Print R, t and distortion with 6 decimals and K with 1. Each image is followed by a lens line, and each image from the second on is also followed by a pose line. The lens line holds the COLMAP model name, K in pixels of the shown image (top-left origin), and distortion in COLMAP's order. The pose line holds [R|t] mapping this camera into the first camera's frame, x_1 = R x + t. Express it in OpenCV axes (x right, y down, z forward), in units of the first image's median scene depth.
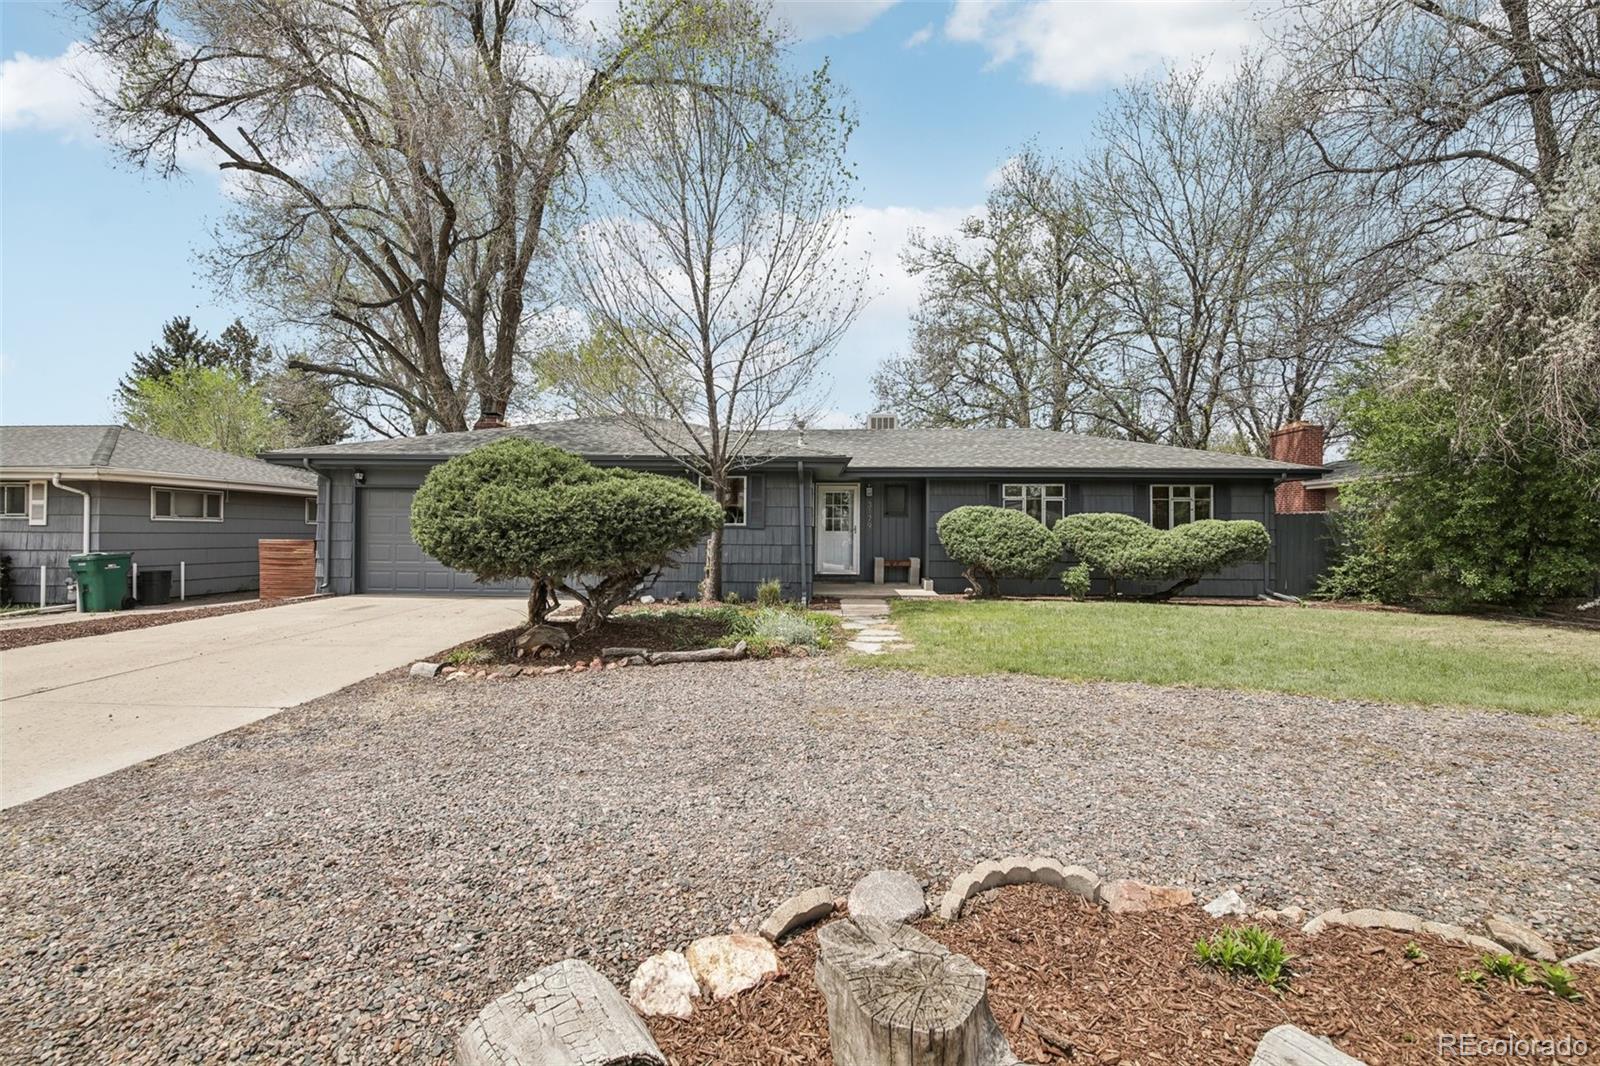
lens RADIAL K [[713.0, 0, 799.0], [0, 713.0, 548.7], [0, 0, 1]] dist [-0.000556, -0.011803]
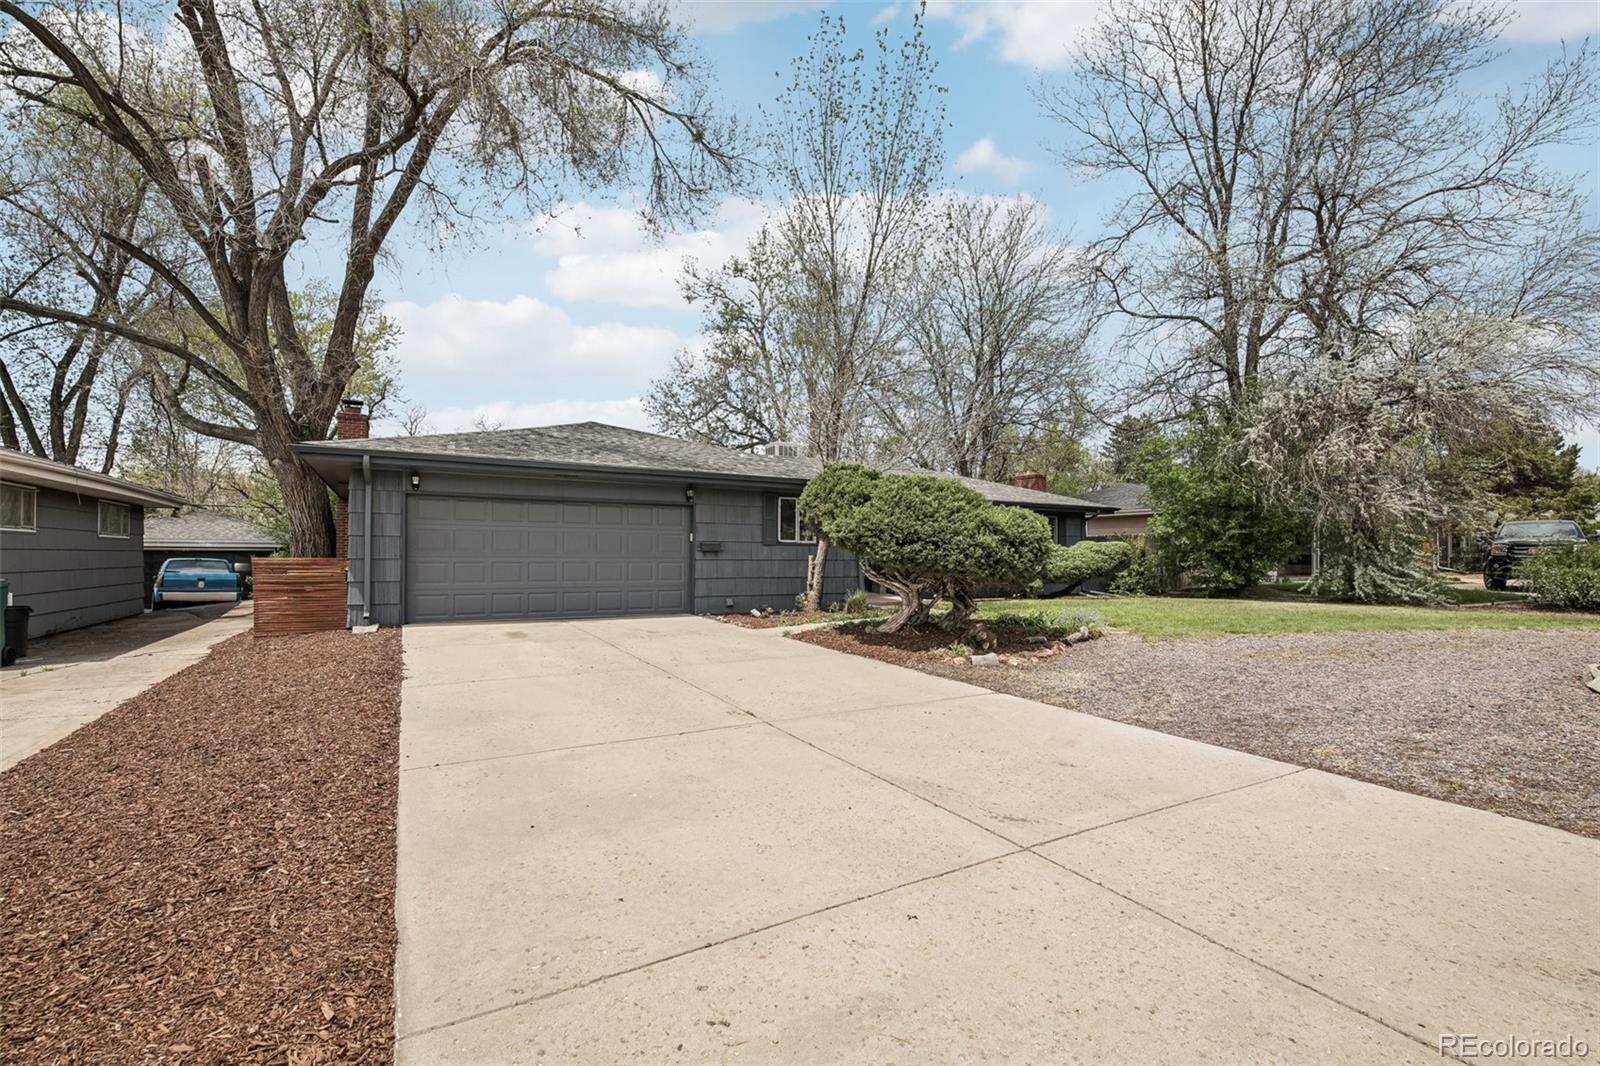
lens RADIAL K [[713.0, 0, 799.0], [0, 713.0, 548.7], [0, 0, 1]] dist [-0.000556, -0.011803]
pose [[0.842401, 0.000691, 0.538850, -0.682290], [0.006526, 0.999913, -0.011486, -0.010279], [-0.538811, 0.013192, 0.842323, 0.068784]]
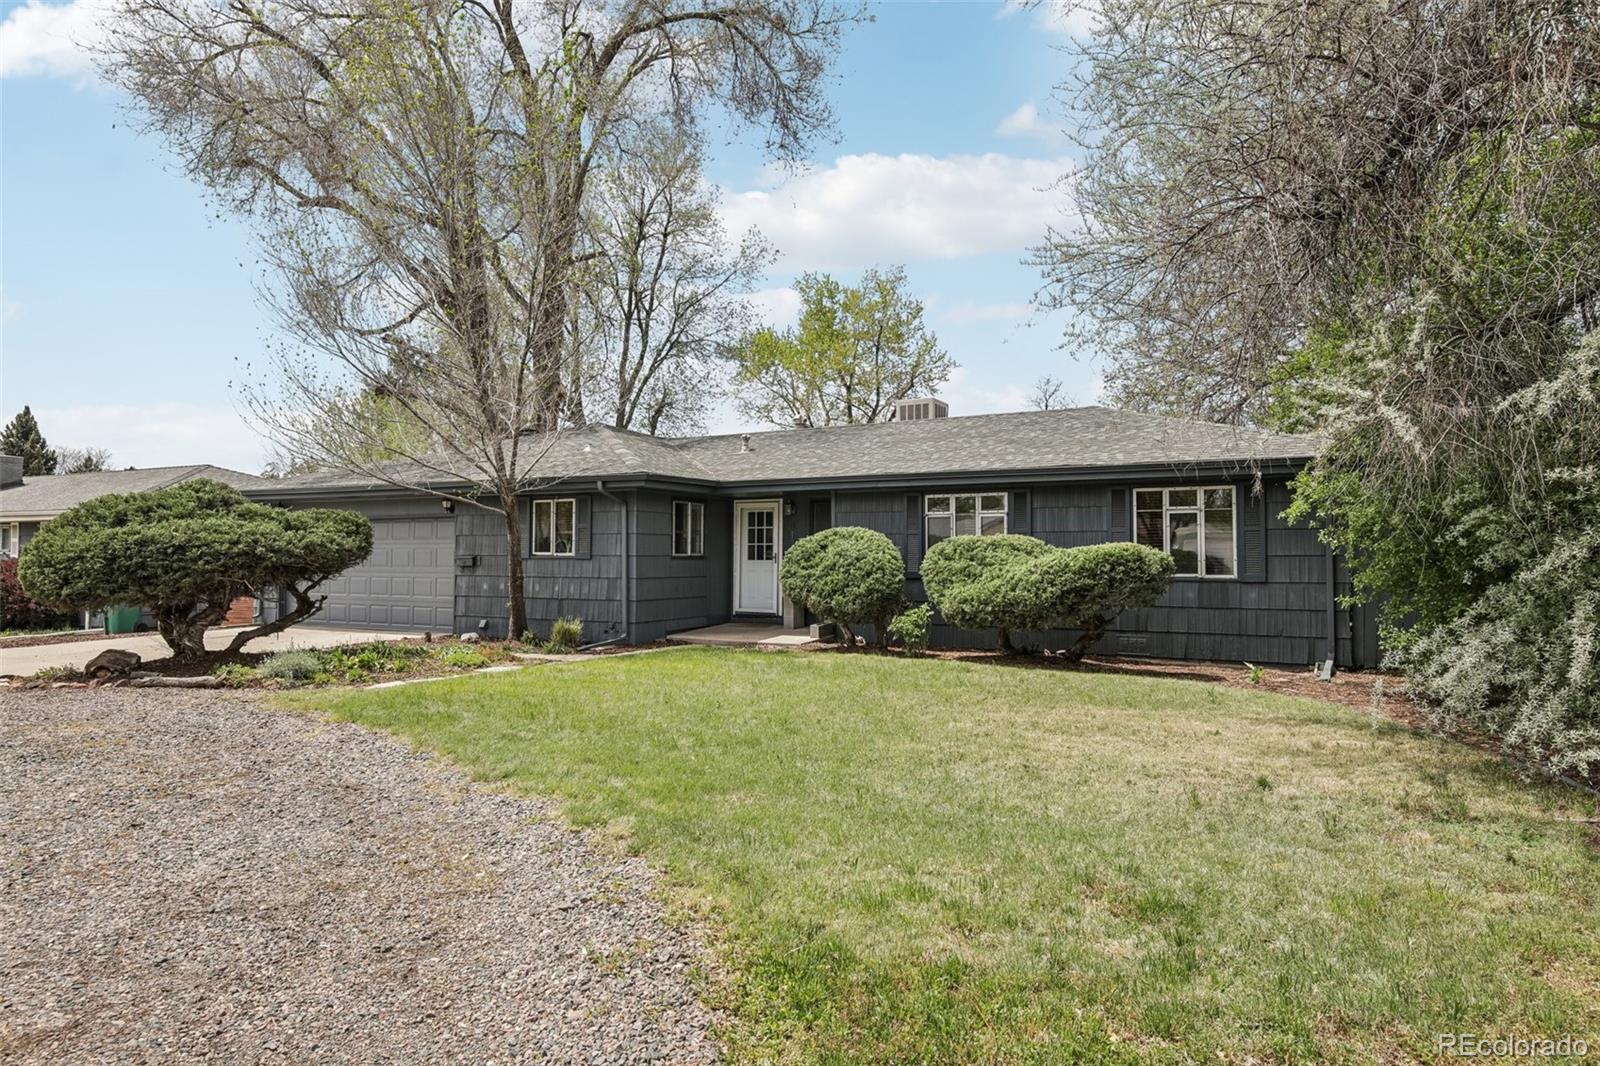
lens RADIAL K [[1043.0, 0, 800.0], [0, 1043.0, 533.0], [0, 0, 1]] dist [-0.000674, -0.000024]
pose [[0.896609, -0.017922, -0.442461, 0.781239], [-0.002996, 0.998912, -0.046533, -0.003078], [0.442814, 0.043048, 0.895580, -0.009760]]
